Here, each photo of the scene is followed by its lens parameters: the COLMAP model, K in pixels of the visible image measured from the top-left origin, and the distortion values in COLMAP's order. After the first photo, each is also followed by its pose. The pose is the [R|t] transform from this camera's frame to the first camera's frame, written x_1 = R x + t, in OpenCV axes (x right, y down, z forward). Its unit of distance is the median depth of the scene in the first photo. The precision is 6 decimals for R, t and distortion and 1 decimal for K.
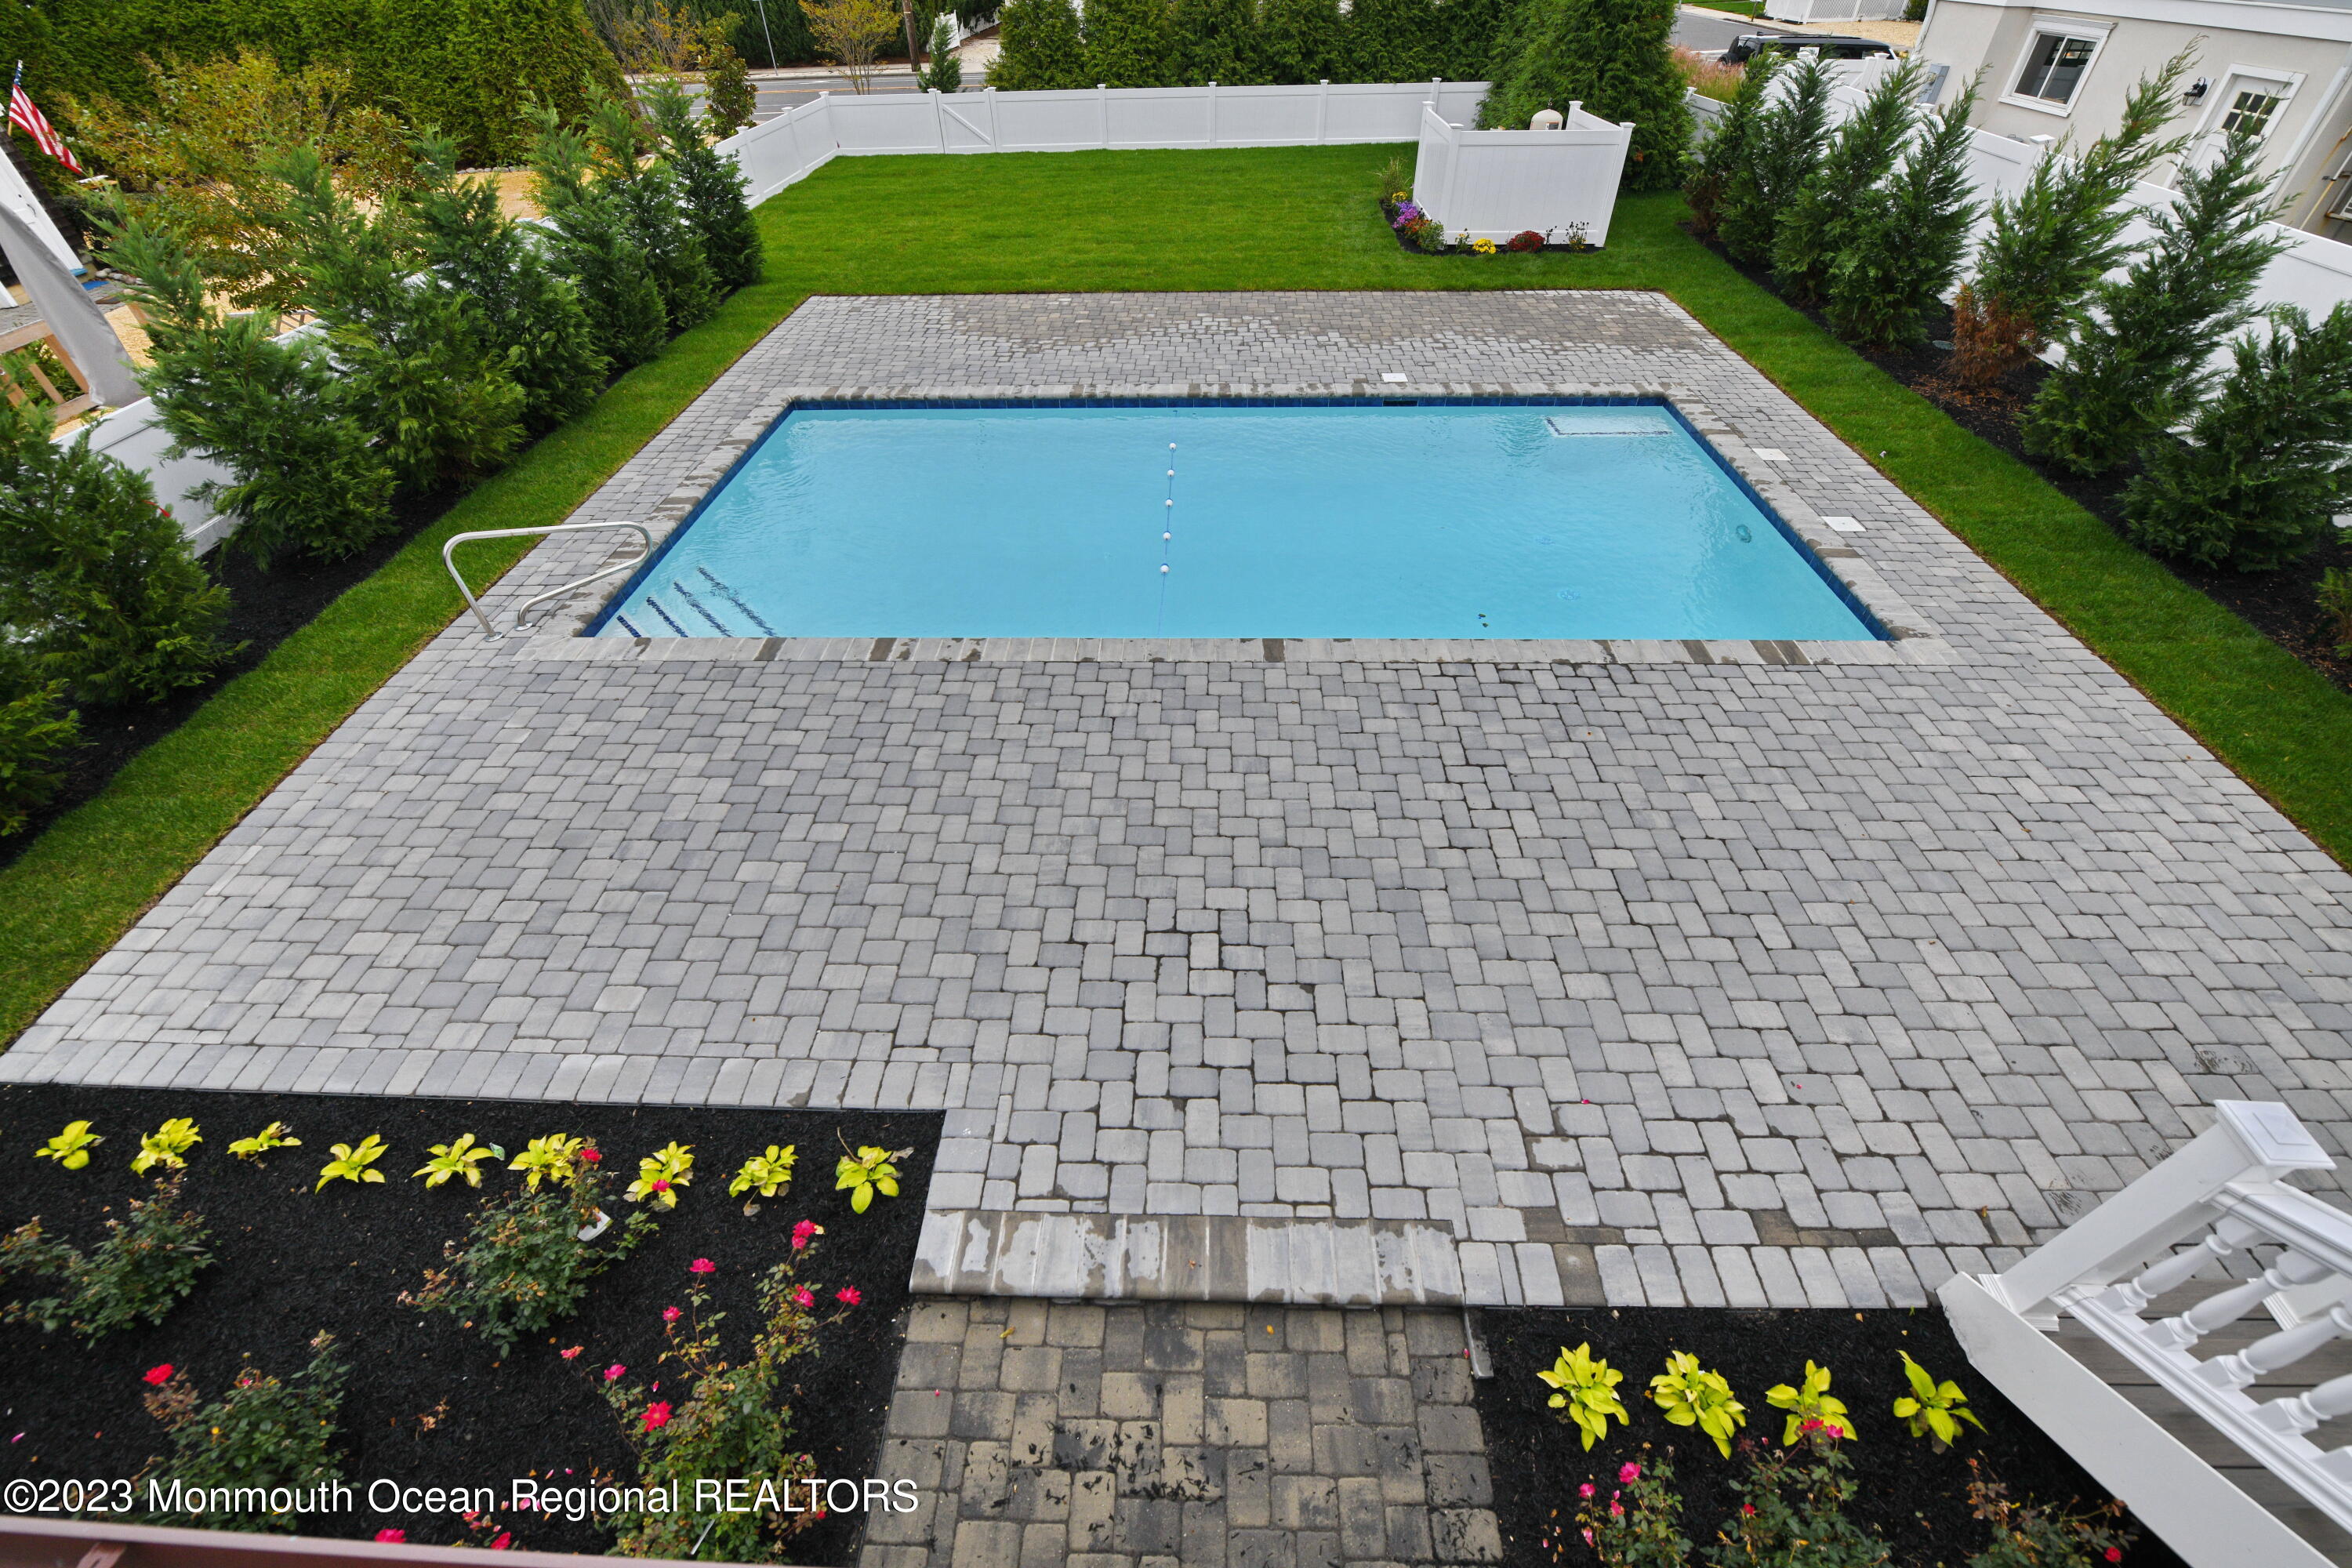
lens RADIAL K [[939.6, 0, 1182.6], [0, 939.6, 784.1], [0, 0, 1]] dist [-0.015623, -0.002903]
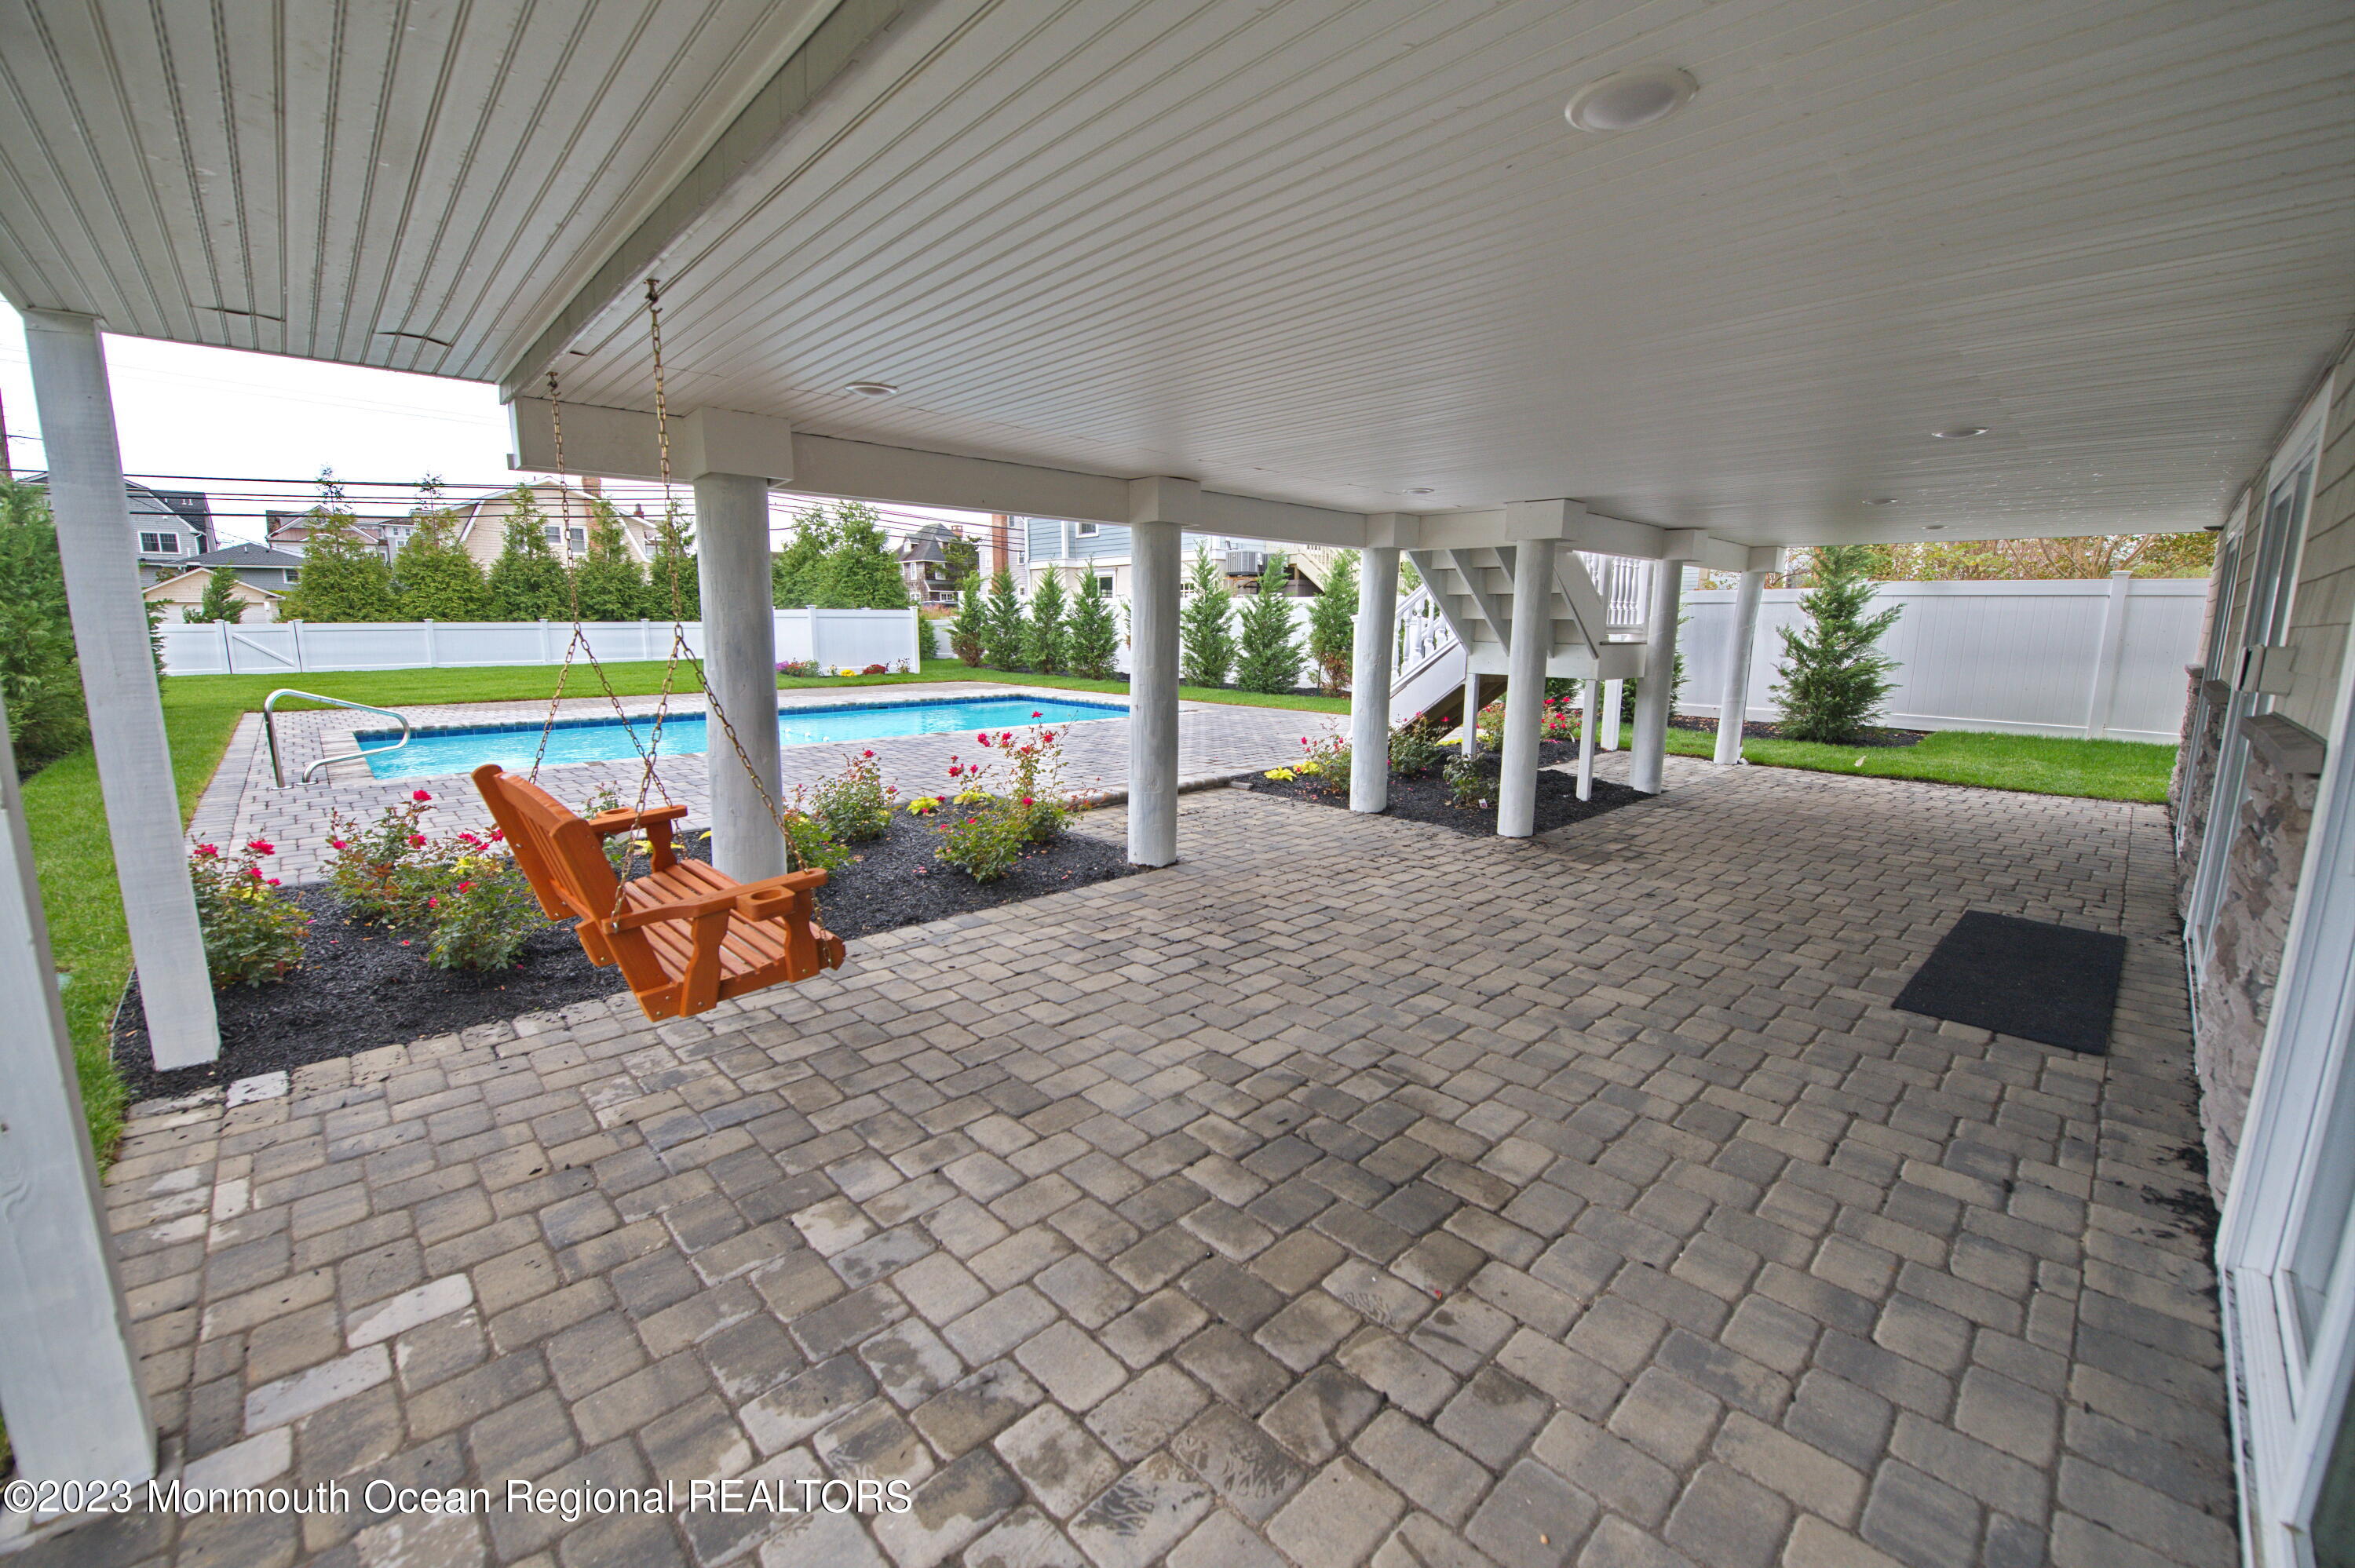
lens RADIAL K [[940.6, 0, 1182.0], [0, 940.6, 773.8], [0, 0, 1]] dist [-0.015623, -0.002903]
pose [[0.702882, -0.090037, 0.705585, -0.528759], [0.465746, 0.808000, -0.360856, 0.481432], [-0.537622, 0.582262, 0.609863, -0.148408]]
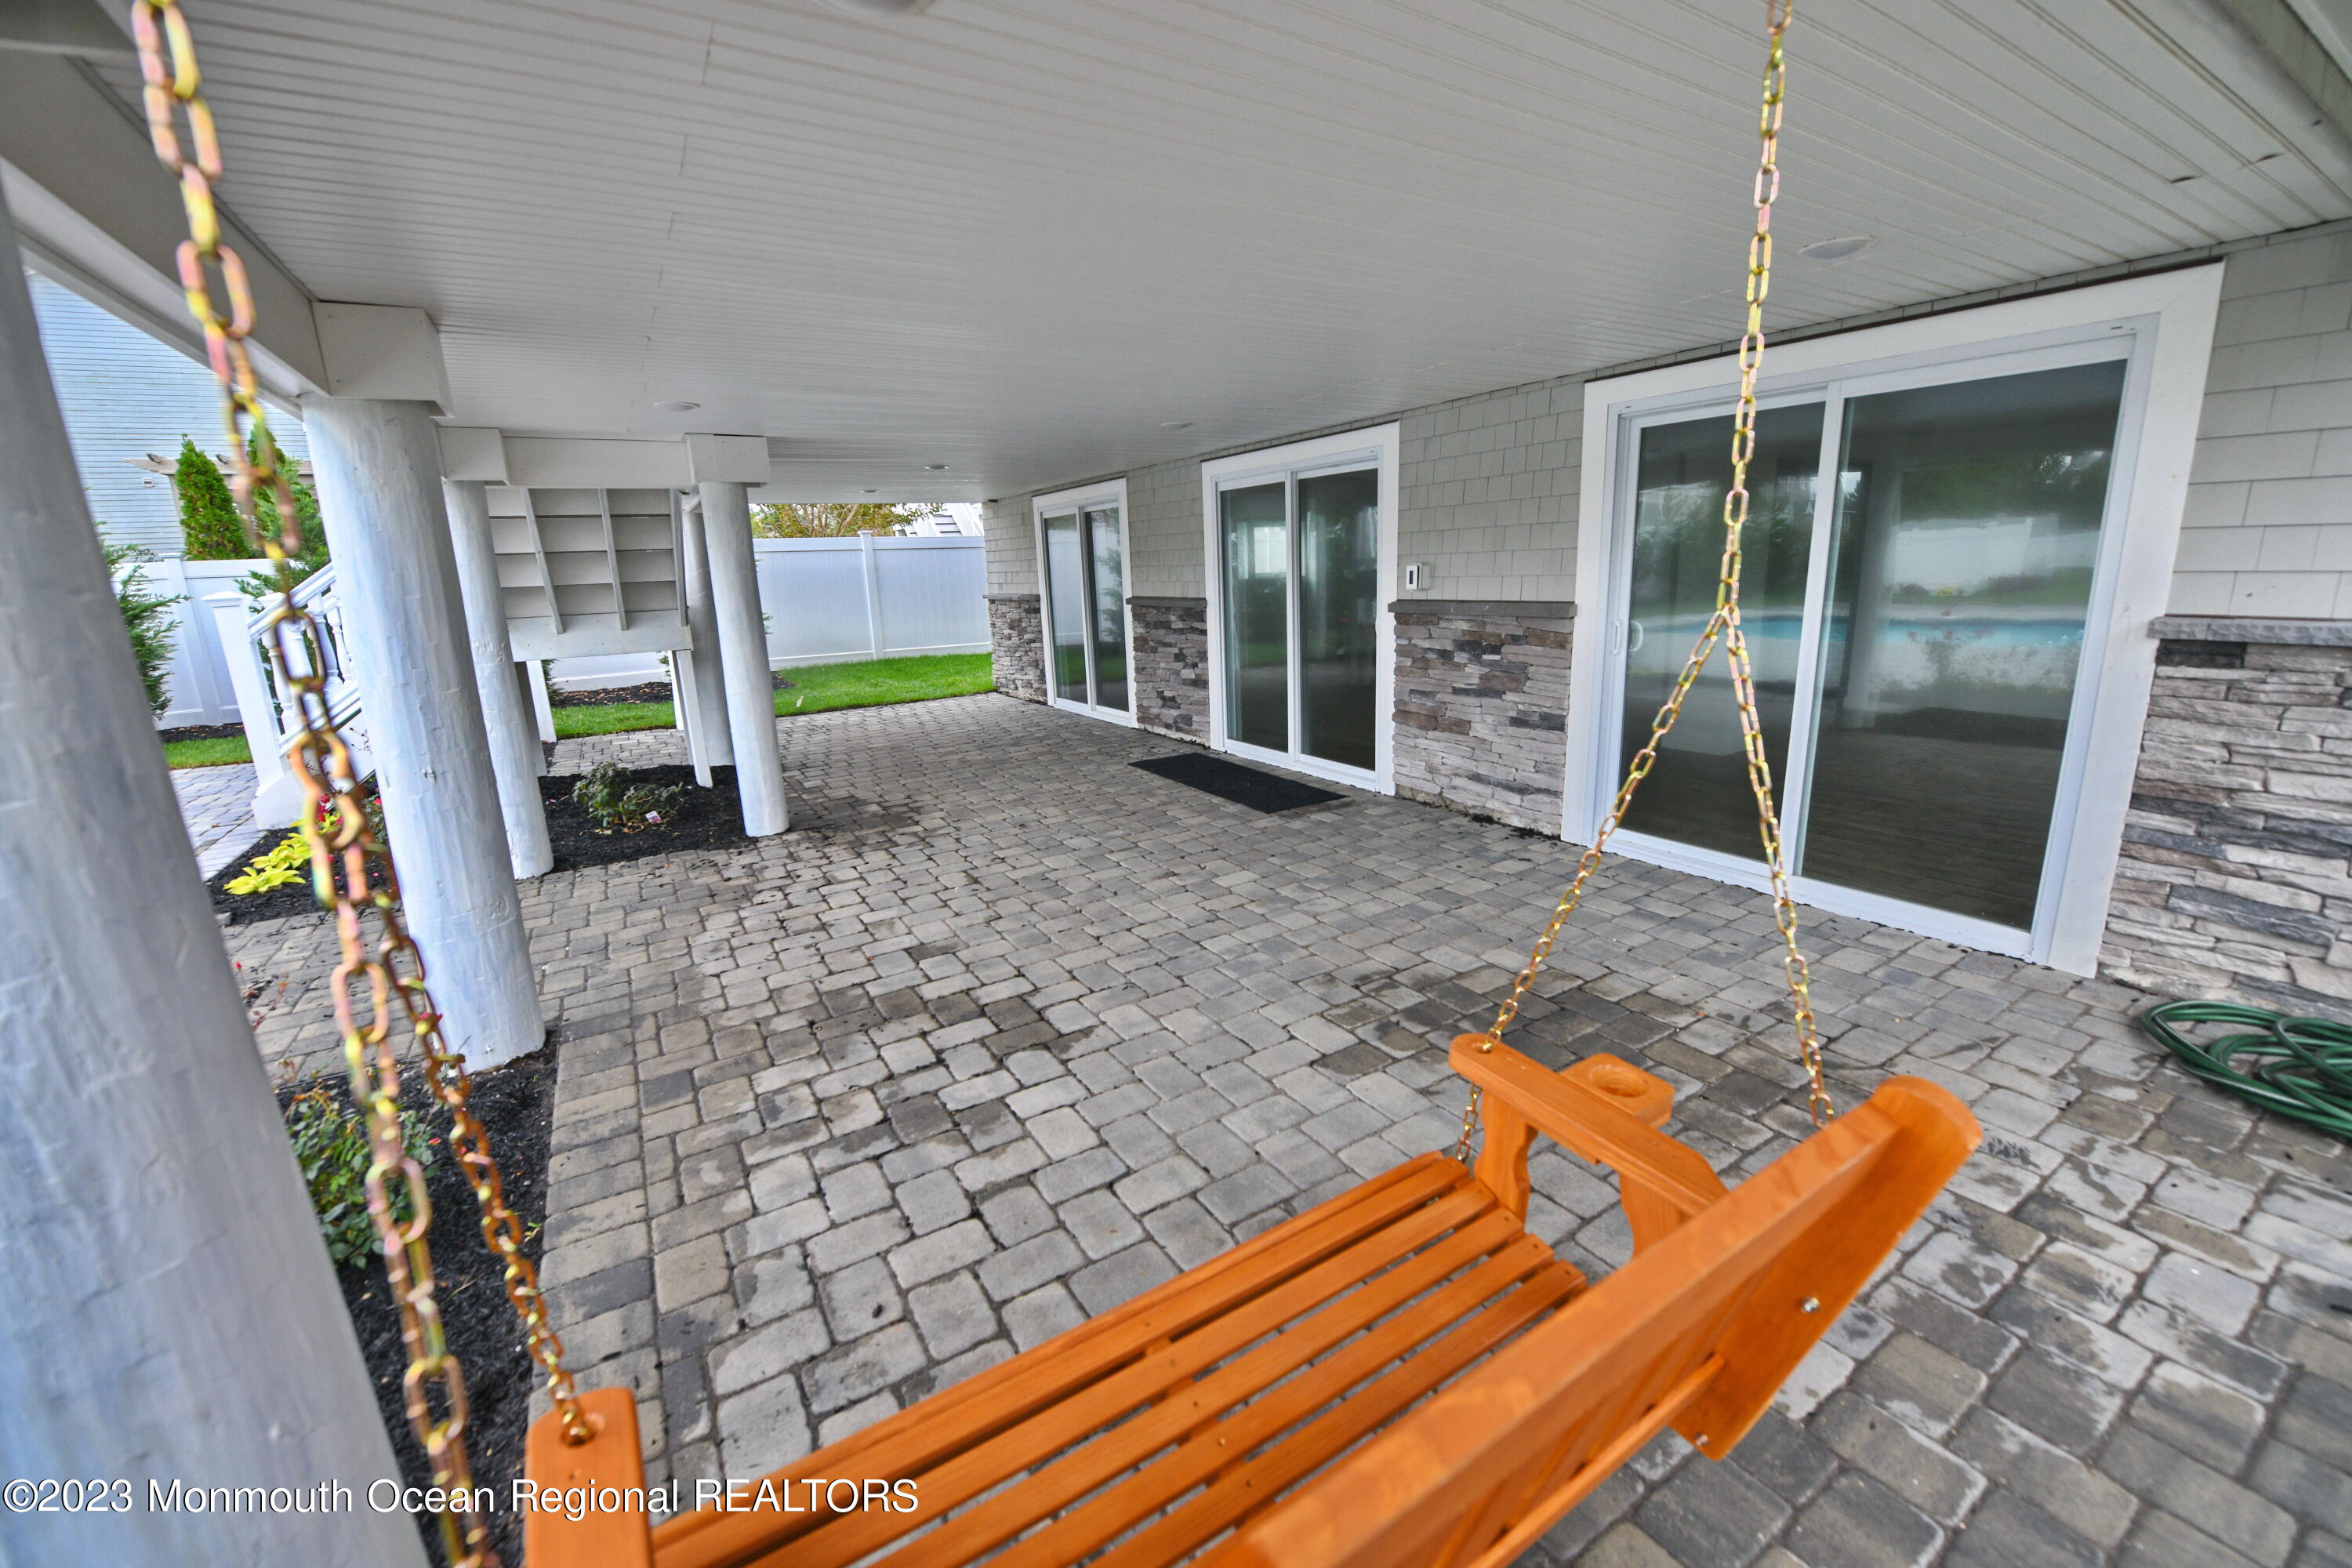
lens RADIAL K [[939.6, 0, 1185.4], [0, 939.6, 781.0], [0, 0, 1]] dist [-0.015623, -0.002903]
pose [[-0.546399, -0.151519, 0.823705, -0.500392], [0.600474, 0.614736, 0.511400, 0.223756], [-0.583848, 0.774042, -0.244908, 0.127877]]
